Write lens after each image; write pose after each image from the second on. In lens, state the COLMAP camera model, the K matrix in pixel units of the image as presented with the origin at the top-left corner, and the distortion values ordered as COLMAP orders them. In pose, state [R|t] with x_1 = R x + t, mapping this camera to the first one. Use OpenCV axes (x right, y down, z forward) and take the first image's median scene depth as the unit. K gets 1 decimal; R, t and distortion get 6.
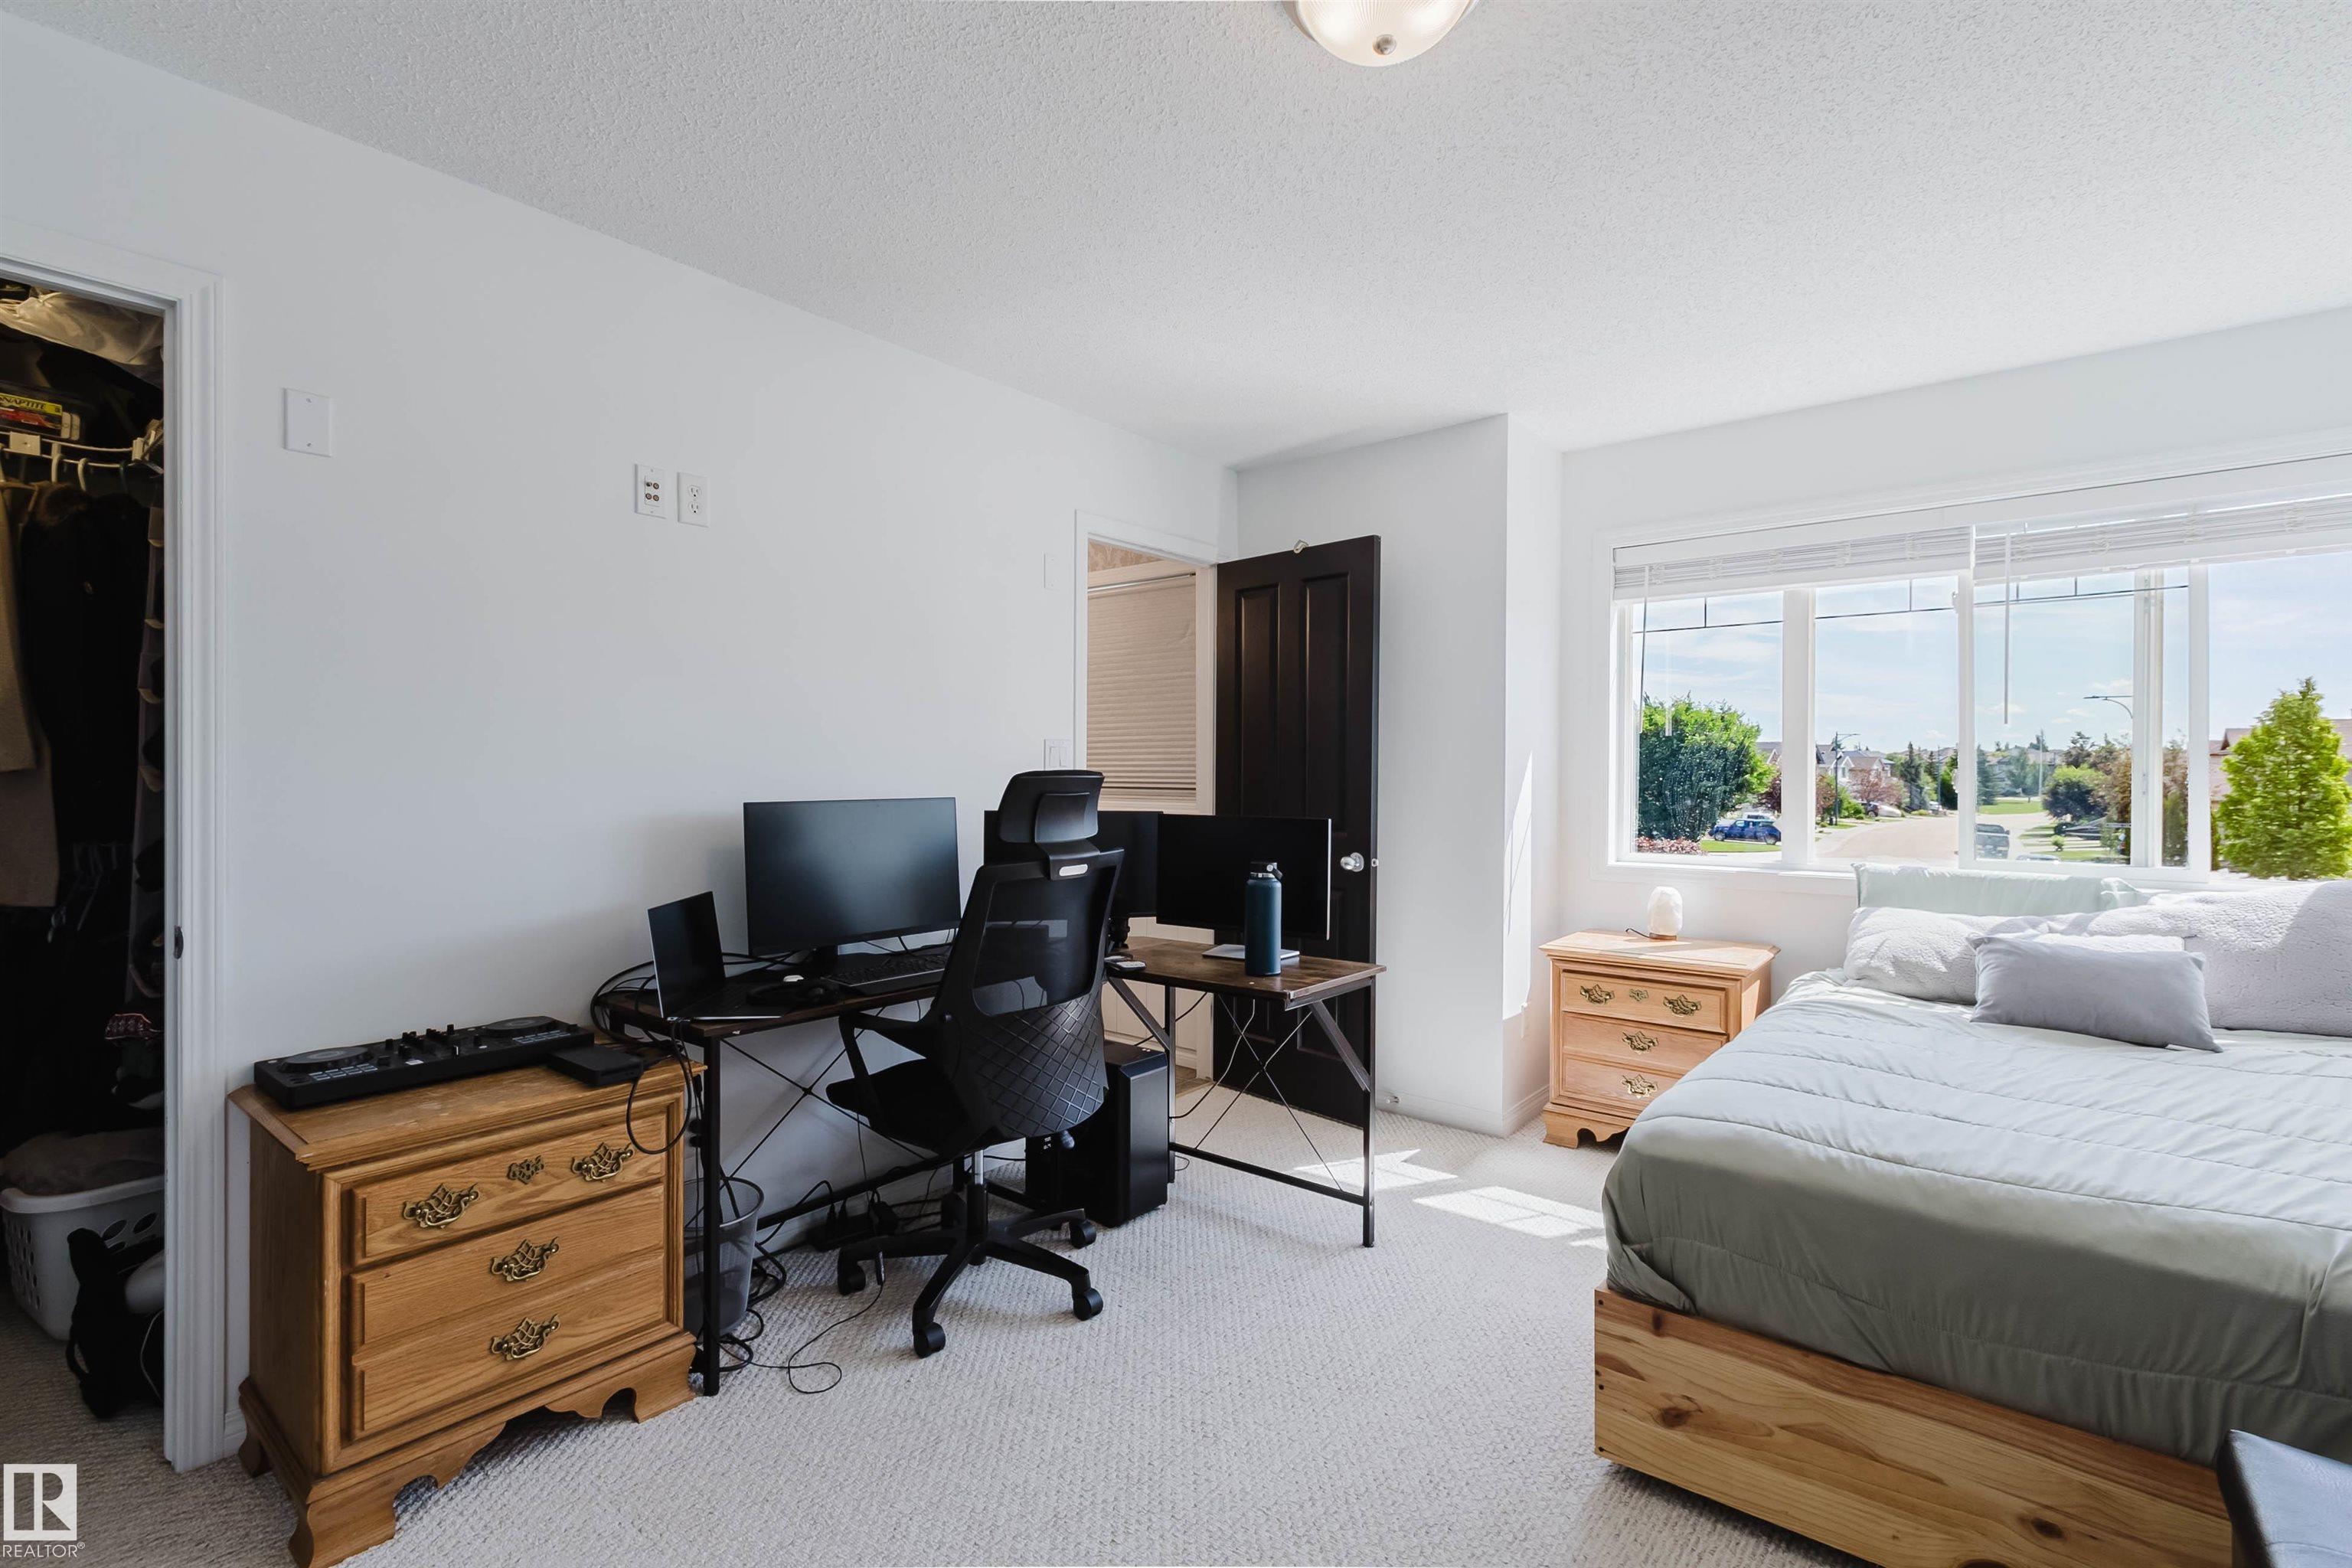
lens RADIAL K [[1063.9, 0, 1181.3], [0, 1063.9, 785.8], [0, 0, 1]] dist [0.002316, -0.000238]
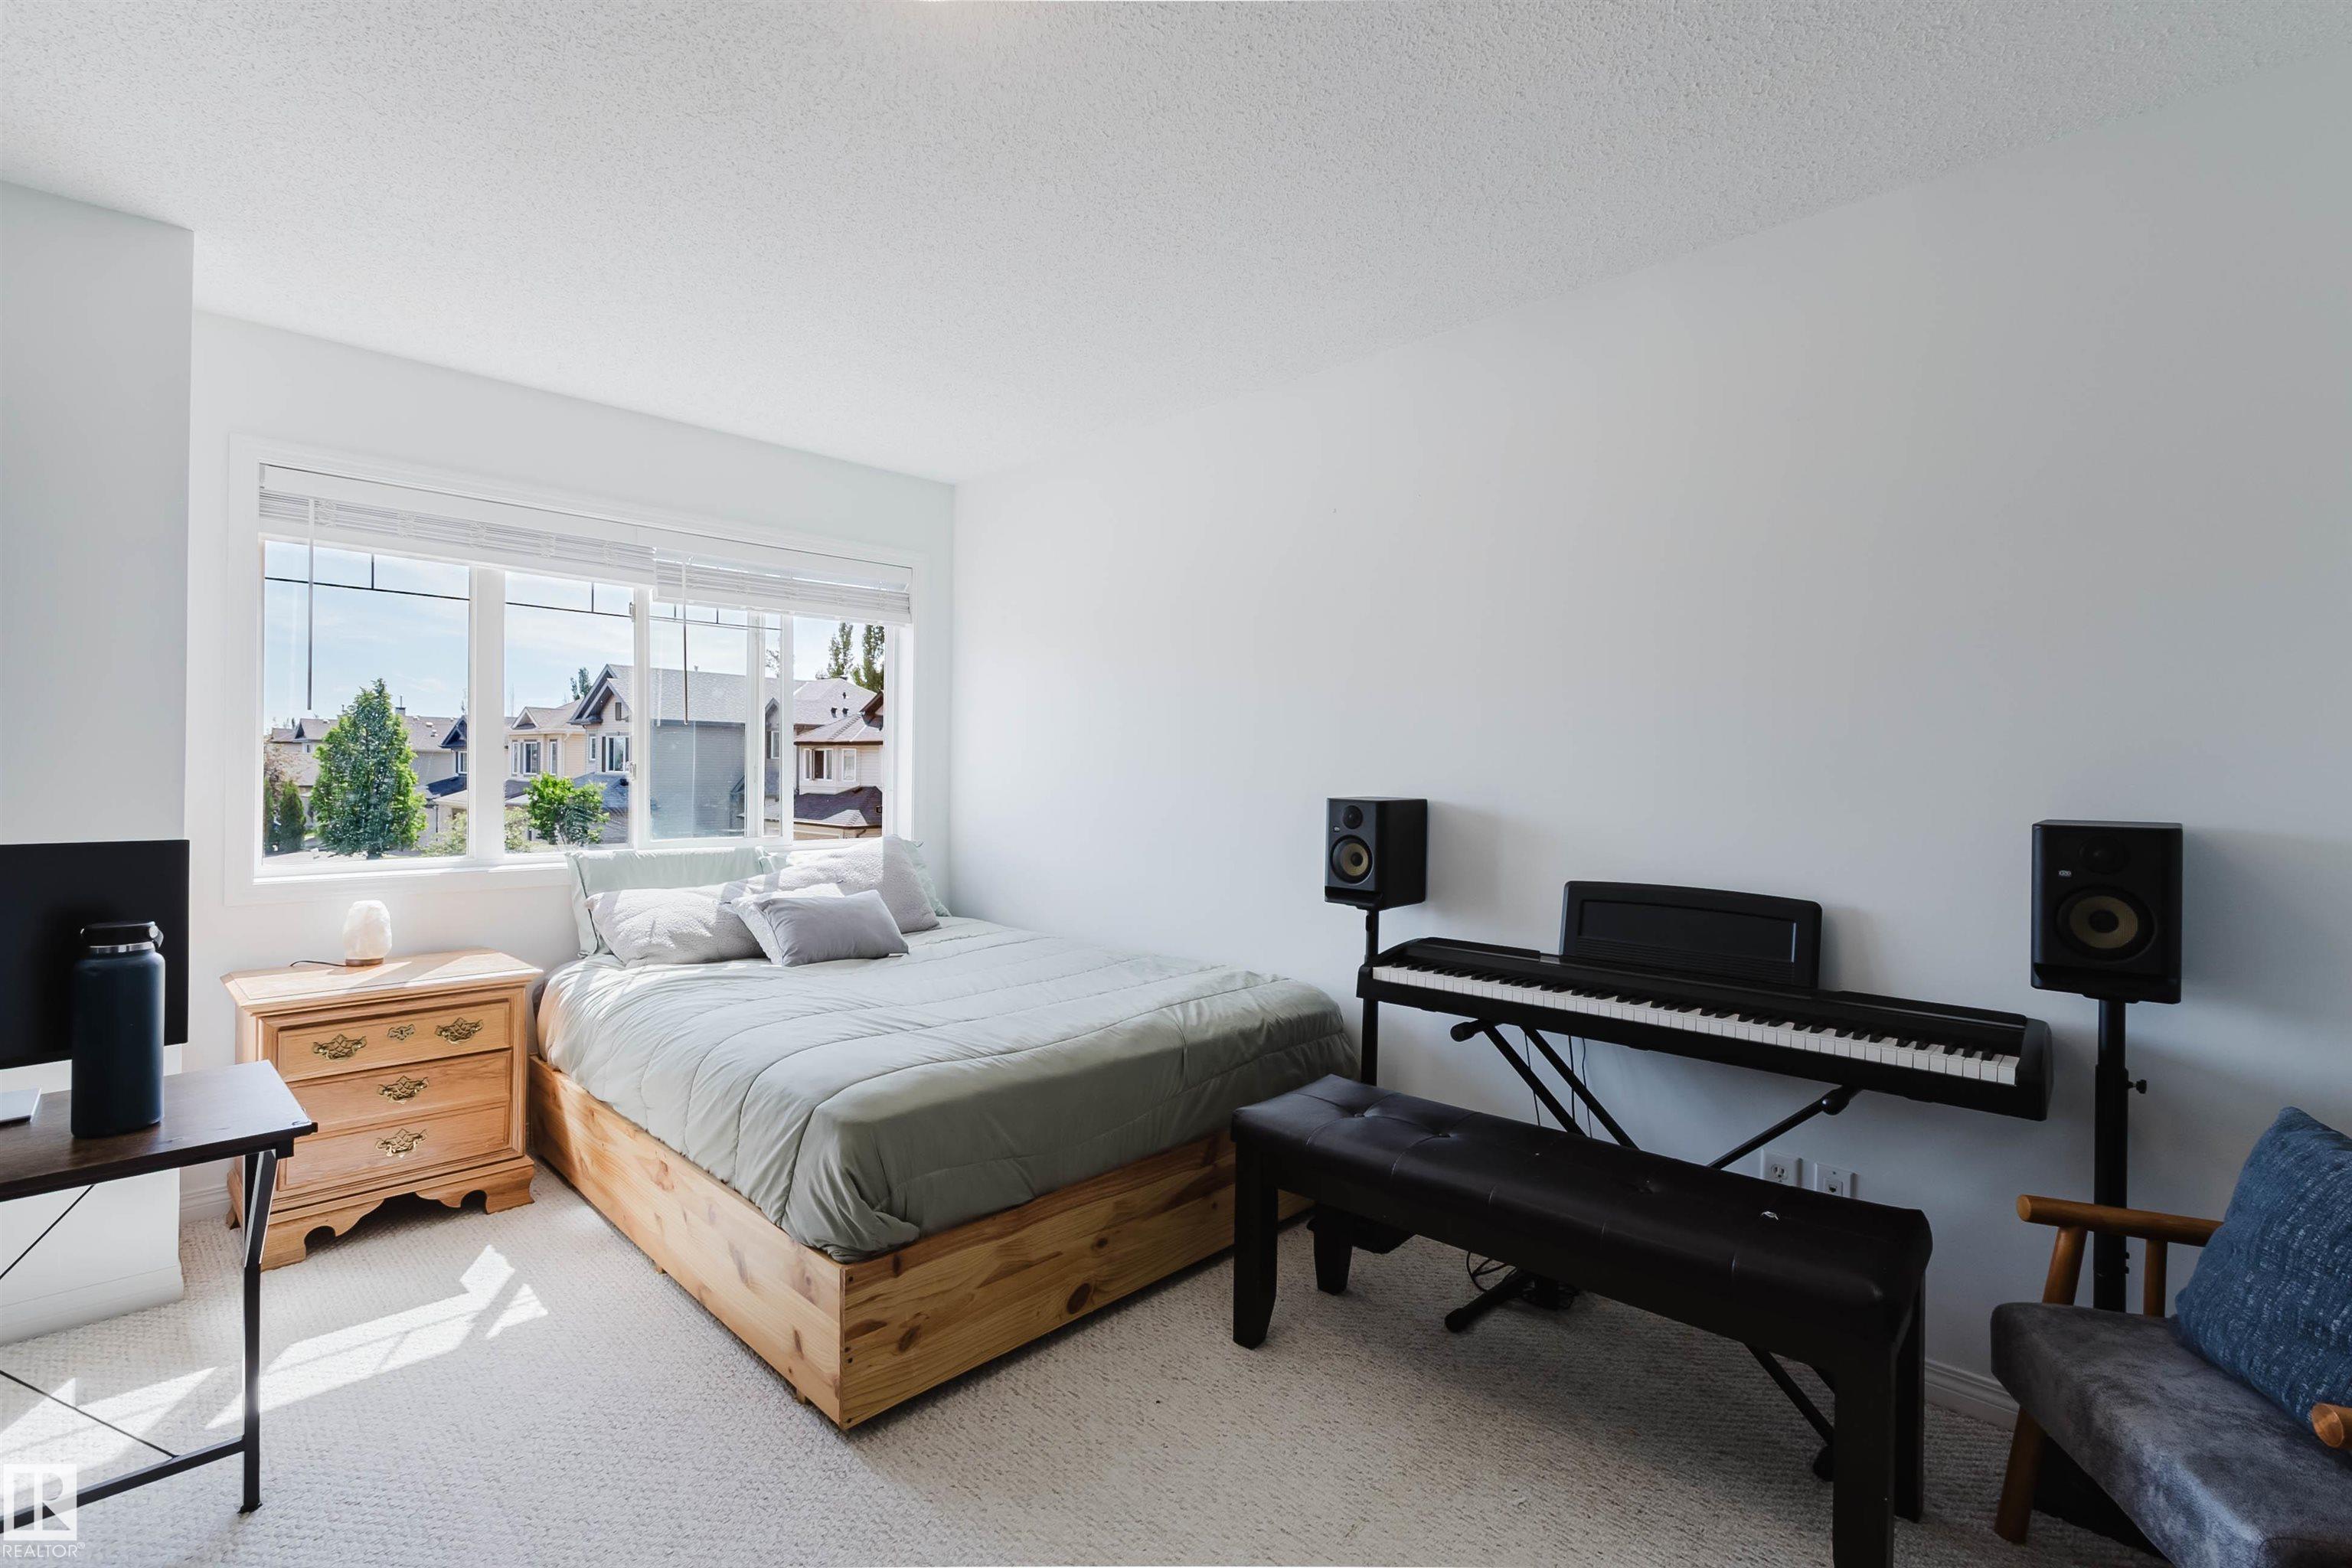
lens RADIAL K [[1063.9, 0, 1191.8], [0, 1063.9, 776.0], [0, 0, 1]] dist [0.002316, -0.000238]
pose [[0.083661, -0.004617, 0.996484, -0.354335], [0.000369, 0.999989, 0.004602, -0.005269], [-0.996494, -0.000018, 0.083662, 0.339116]]
